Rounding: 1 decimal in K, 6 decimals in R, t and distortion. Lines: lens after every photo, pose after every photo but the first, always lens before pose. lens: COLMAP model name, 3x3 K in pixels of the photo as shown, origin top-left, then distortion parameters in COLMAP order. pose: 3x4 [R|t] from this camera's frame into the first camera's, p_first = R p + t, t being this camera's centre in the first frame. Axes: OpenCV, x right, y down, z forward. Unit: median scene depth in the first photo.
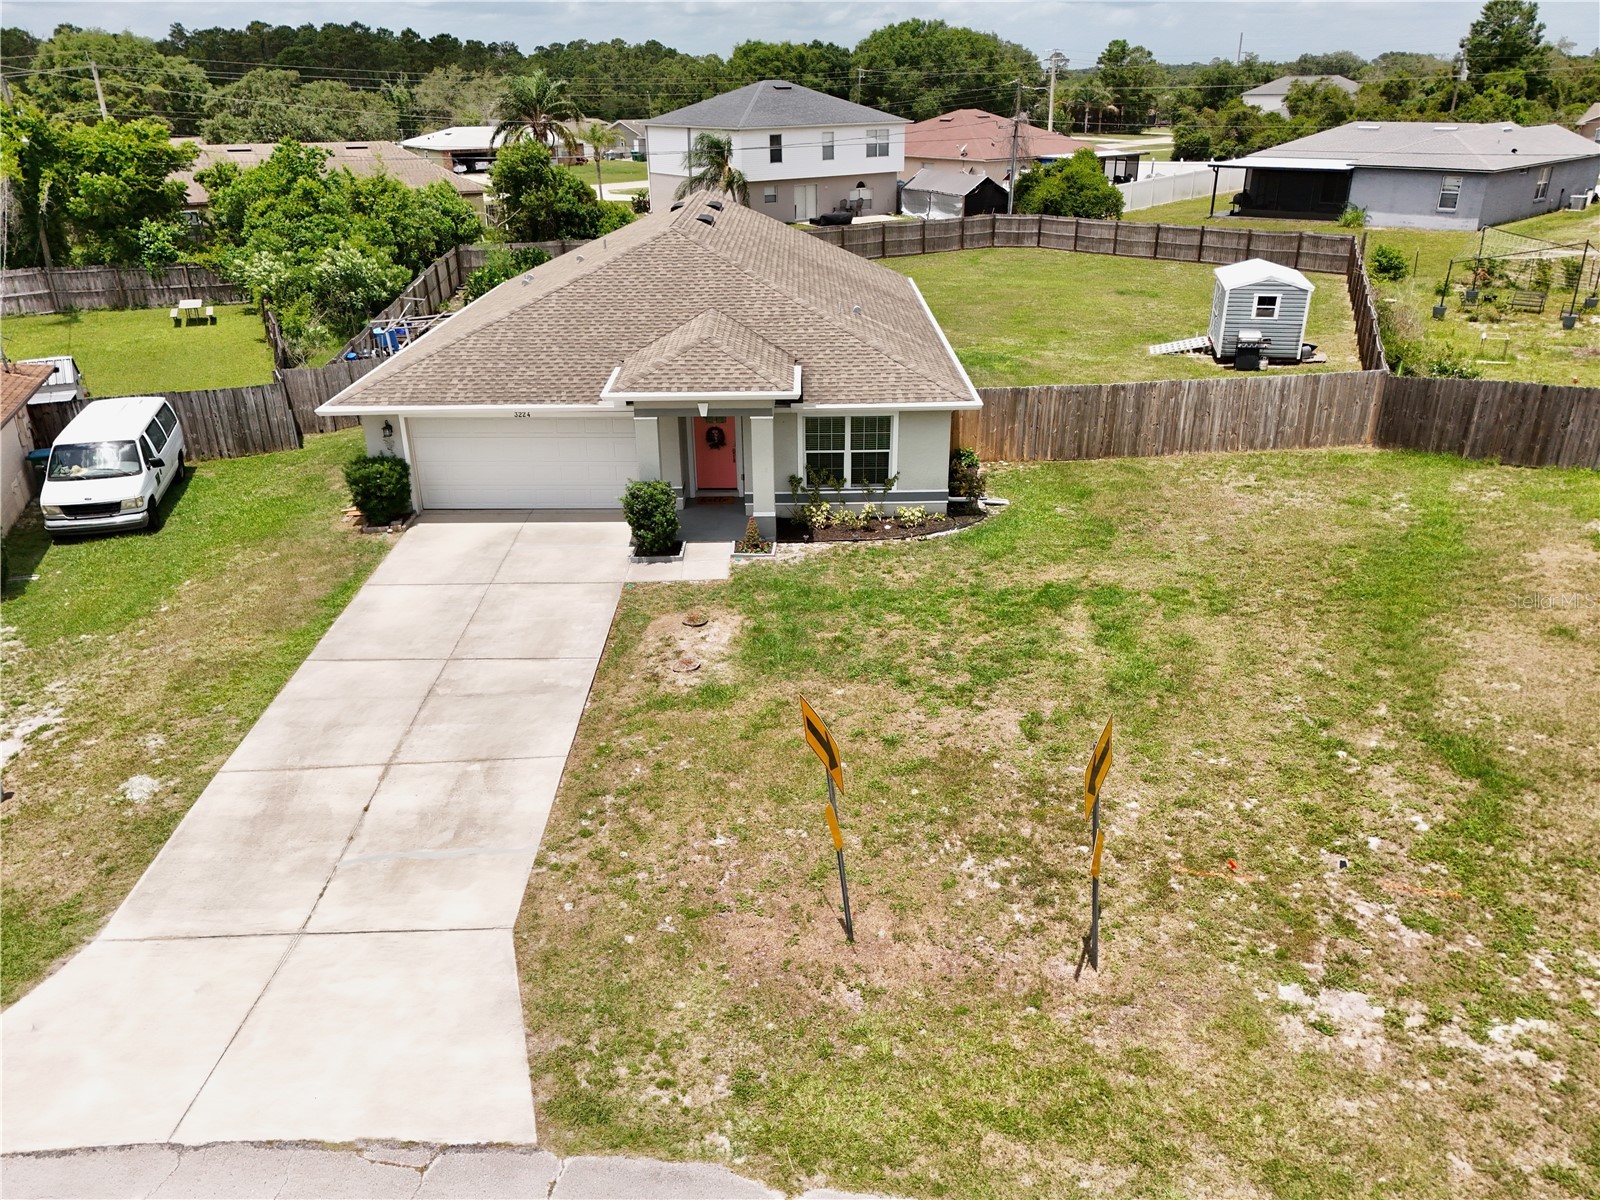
lens RADIAL K [[1179.6, 0, 803.3], [0, 1179.6, 609.7], [0, 0, 1]] dist [0.070810, -0.064779]
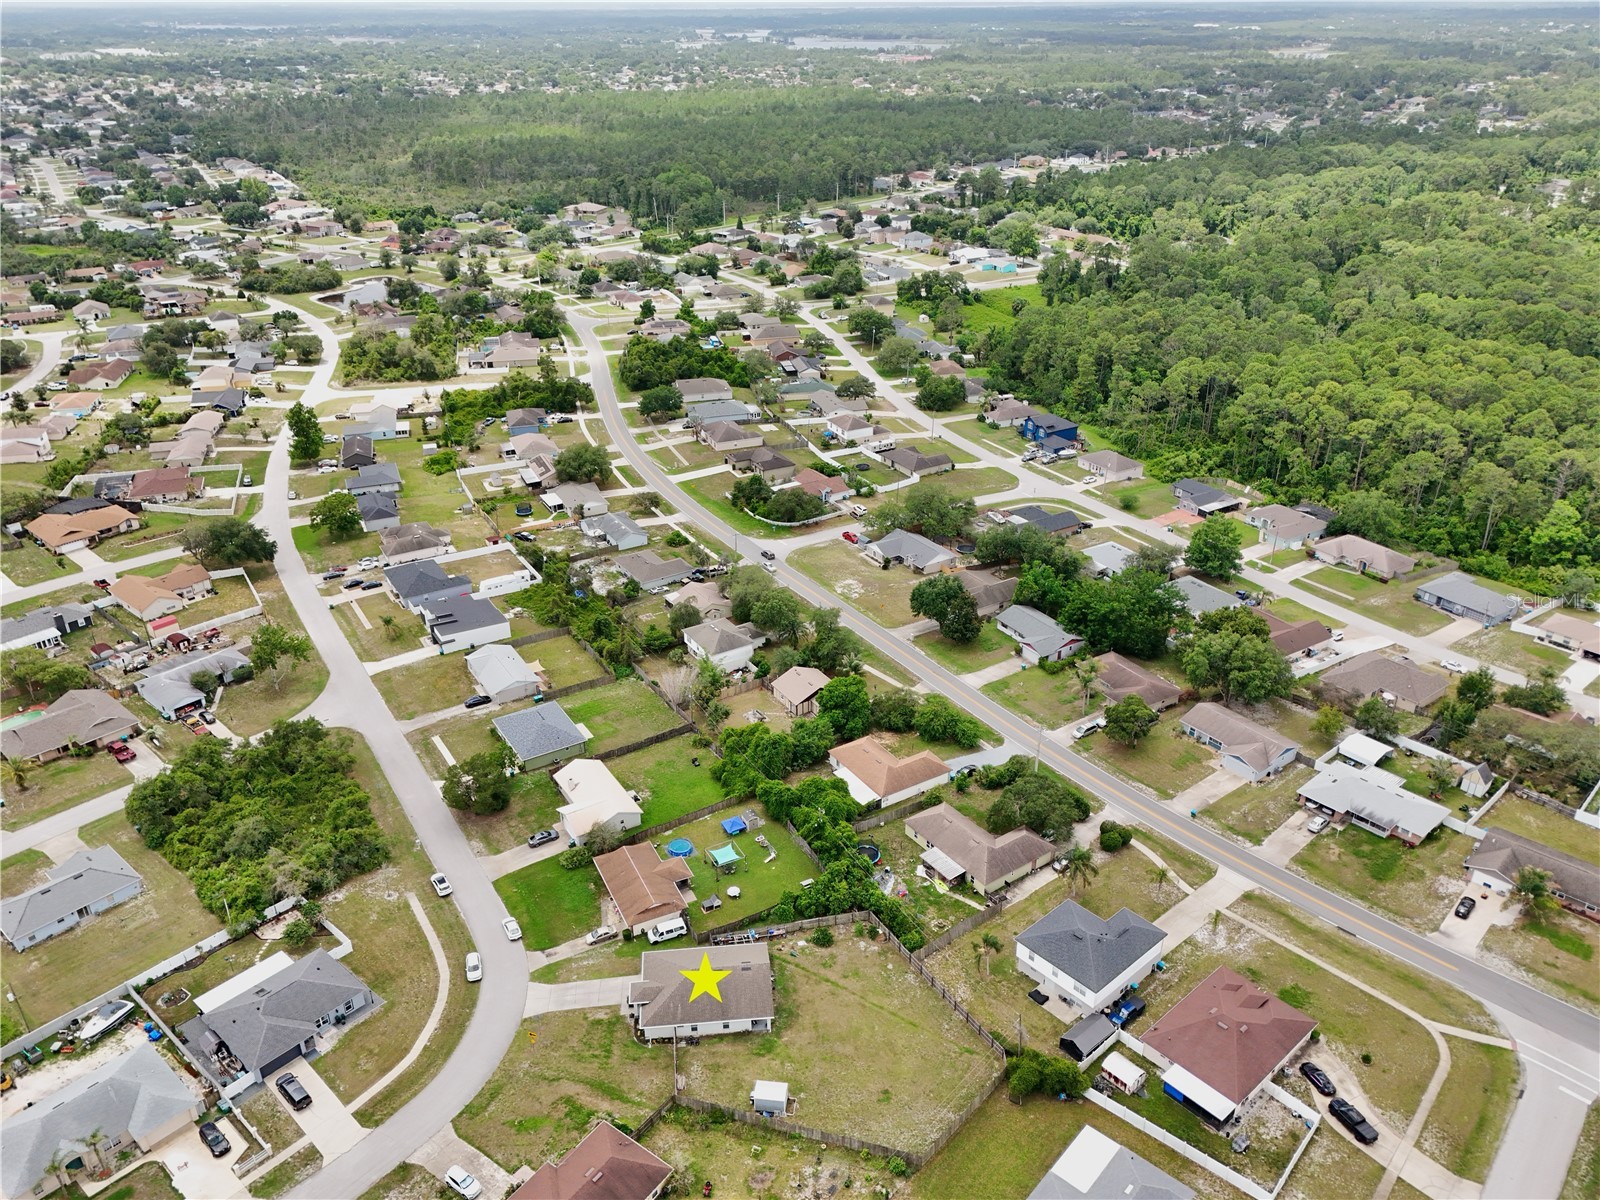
lens RADIAL K [[1179.6, 0, 803.3], [0, 1179.6, 609.7], [0, 0, 1]] dist [0.070810, -0.064779]
pose [[0.094126, 0.462574, -0.881570, 4.670884], [-0.402128, 0.827716, 0.391381, -4.731158], [0.910732, 0.317665, 0.263923, -0.560667]]
